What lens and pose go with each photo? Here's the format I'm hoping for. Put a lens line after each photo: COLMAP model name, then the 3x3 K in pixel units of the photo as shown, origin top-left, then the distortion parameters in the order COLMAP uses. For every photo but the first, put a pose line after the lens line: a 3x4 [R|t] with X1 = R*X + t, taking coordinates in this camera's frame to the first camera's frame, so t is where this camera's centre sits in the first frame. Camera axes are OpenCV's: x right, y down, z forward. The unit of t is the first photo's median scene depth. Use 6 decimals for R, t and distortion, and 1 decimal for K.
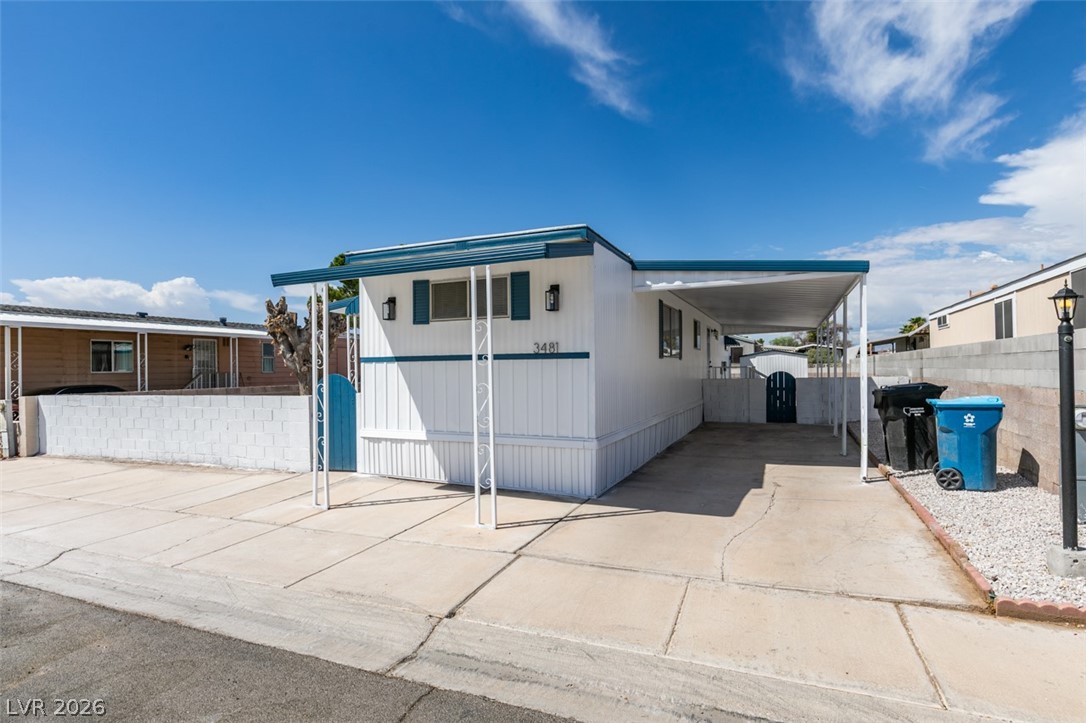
lens RADIAL K [[562.1, 0, 531.6], [0, 562.1, 384.2], [0, 0, 1]] dist [0.001660, 0.002536]
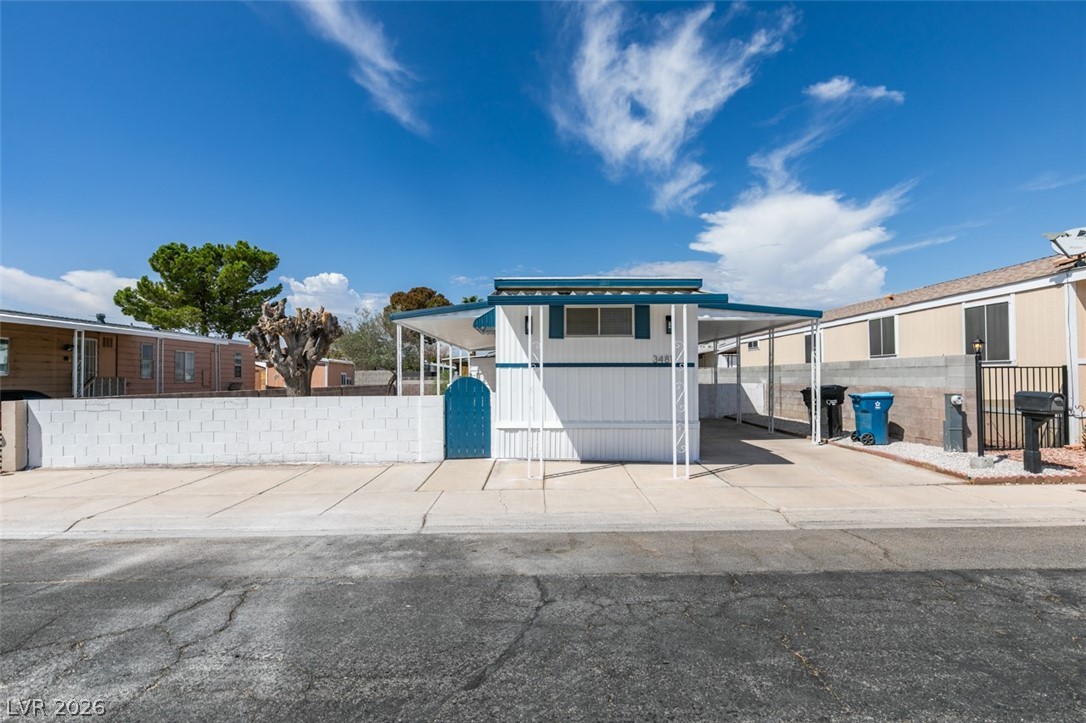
lens RADIAL K [[562.1, 0, 537.7], [0, 562.1, 376.9], [0, 0, 1]] dist [0.001660, 0.002536]
pose [[0.917580, 0.008471, 0.397461, -0.232359], [0.003887, 0.999534, -0.030276, 0.006298], [-0.397533, 0.029325, 0.917119, -0.051088]]
